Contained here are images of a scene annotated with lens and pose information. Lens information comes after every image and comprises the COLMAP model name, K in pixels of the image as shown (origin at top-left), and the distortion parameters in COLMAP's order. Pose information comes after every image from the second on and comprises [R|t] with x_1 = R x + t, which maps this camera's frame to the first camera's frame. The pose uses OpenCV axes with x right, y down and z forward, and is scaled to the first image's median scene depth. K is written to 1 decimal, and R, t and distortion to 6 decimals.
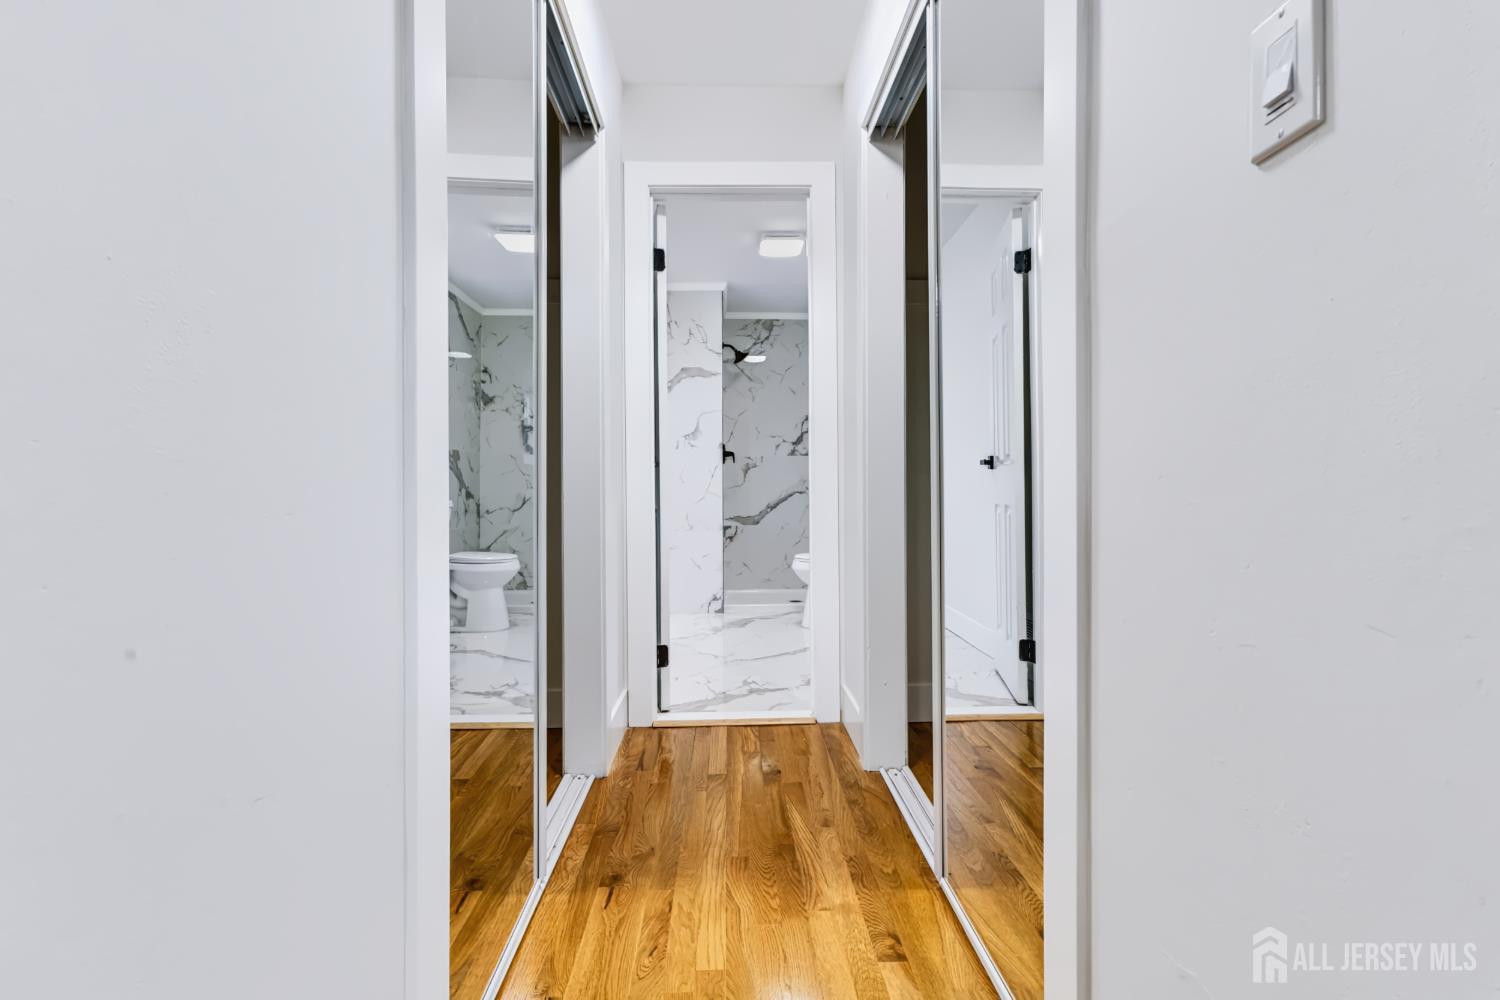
lens RADIAL K [[673.7, 0, 748.7], [0, 673.7, 497.9], [0, 0, 1]] dist [0.002555, 0.000919]
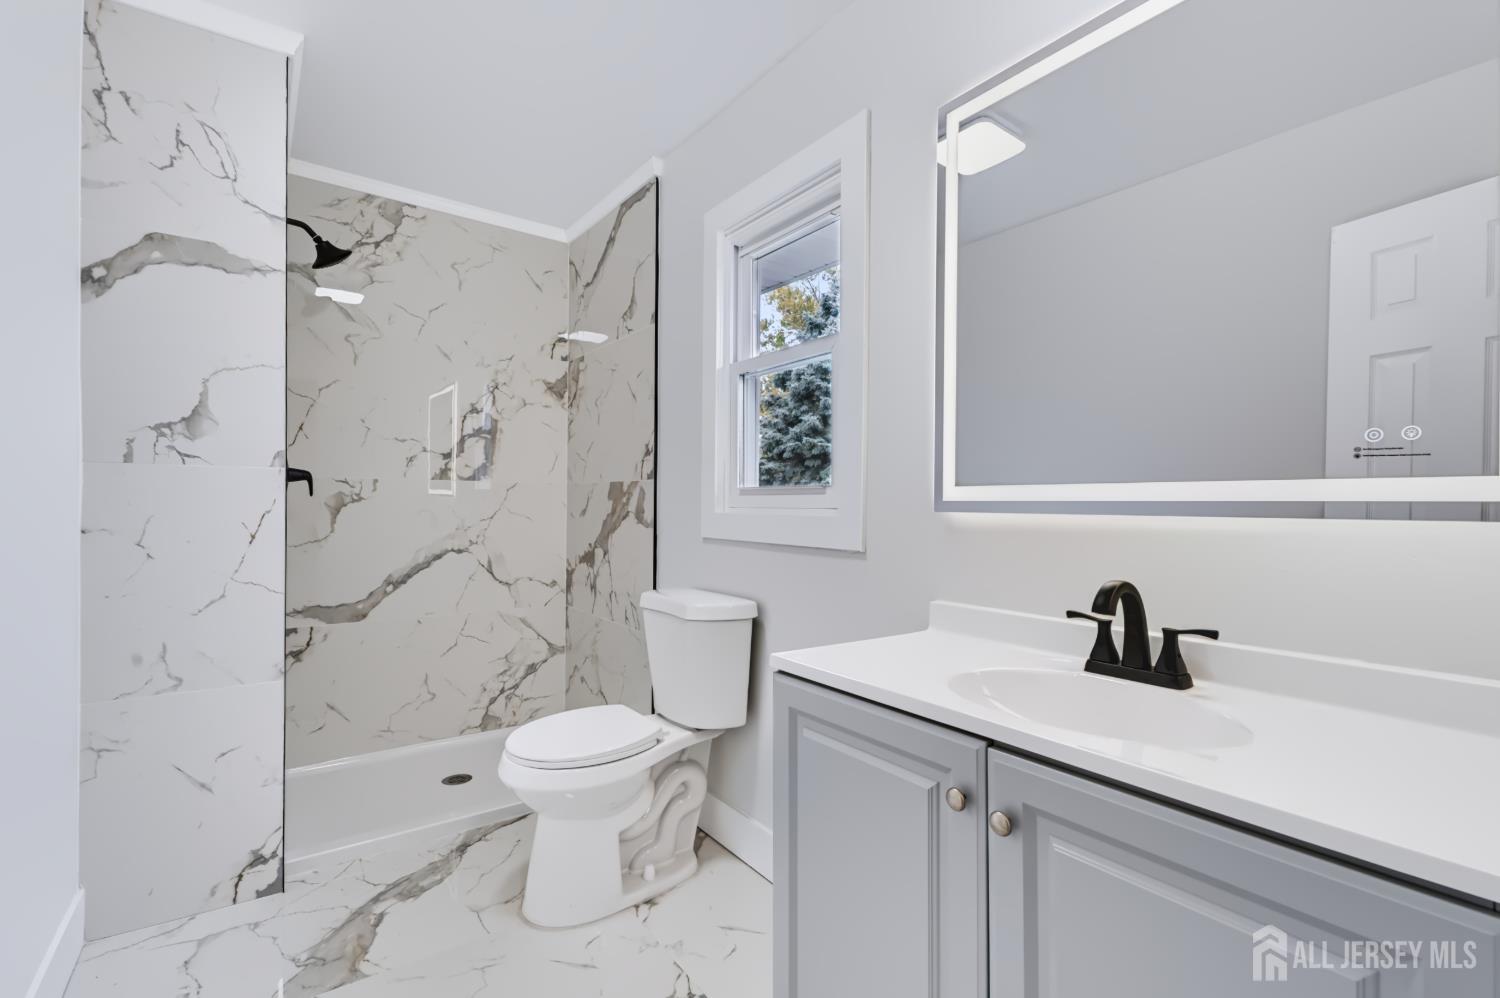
lens RADIAL K [[692.0, 0, 754.7], [0, 692.0, 507.4], [0, 0, 1]] dist [-0.002901, -0.000575]
pose [[0.833310, 0.006464, 0.552769, -0.027556], [-0.005567, 0.999979, -0.003302, -0.041471], [-0.552778, -0.000325, 0.833328, 0.437620]]
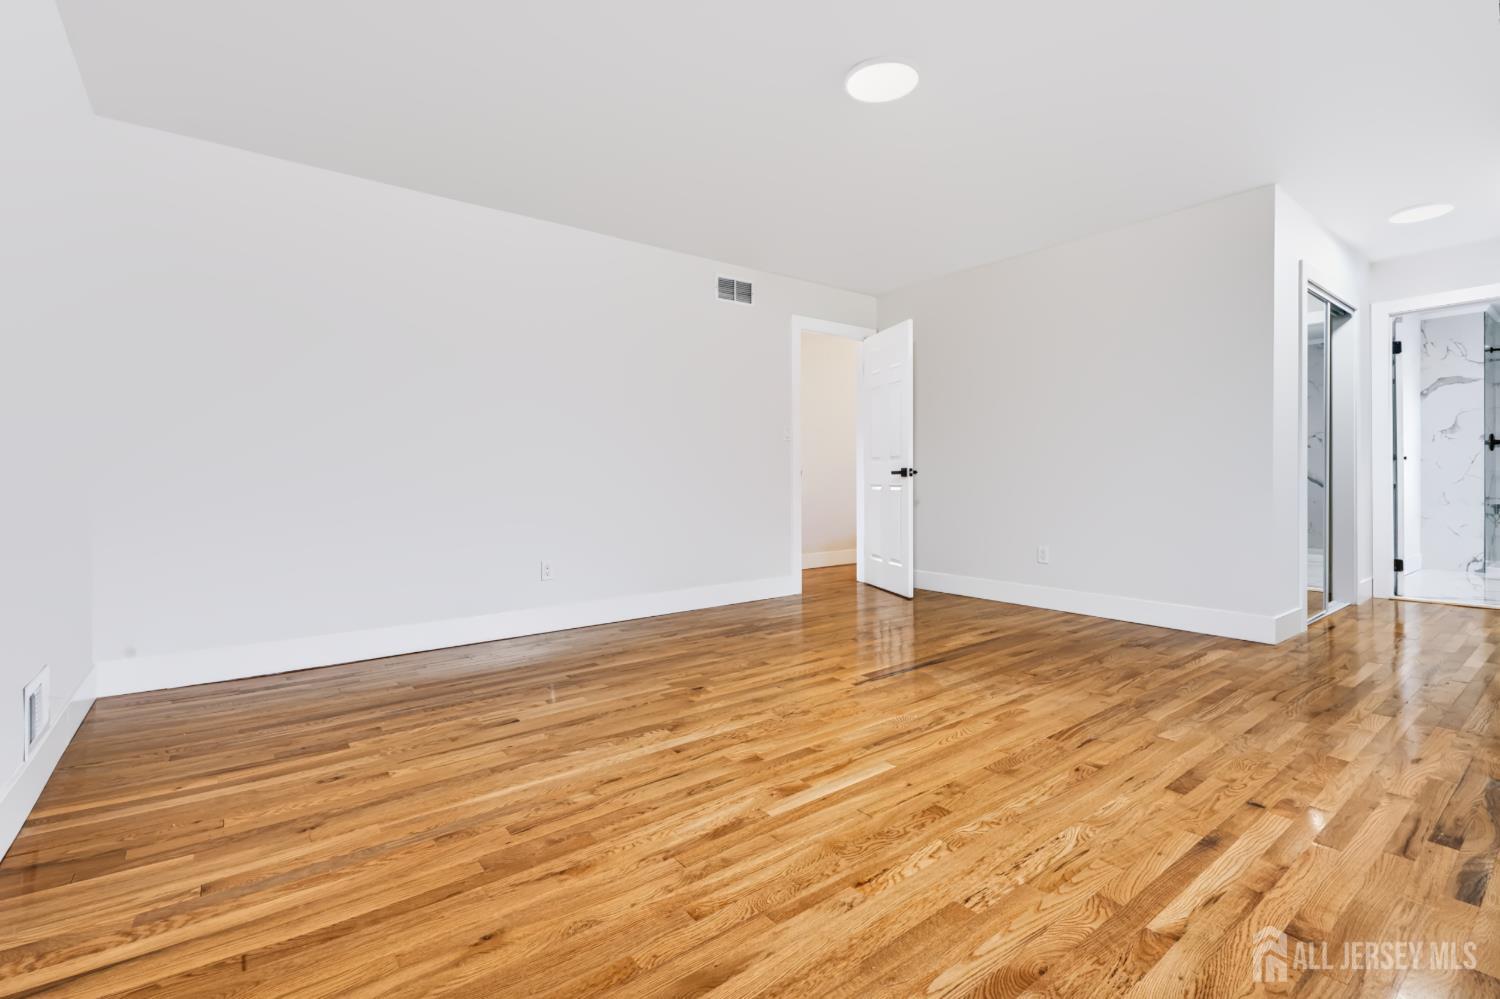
lens RADIAL K [[685.9, 0, 751.3], [0, 685.9, 481.9], [0, 0, 1]] dist [0.015737, -0.010177]
pose [[0.590012, 0.001445, -0.807393, 0.158046], [-0.000743, 0.999999, 0.001247, 0.003615], [0.807394, -0.000136, 0.590012, -0.693688]]
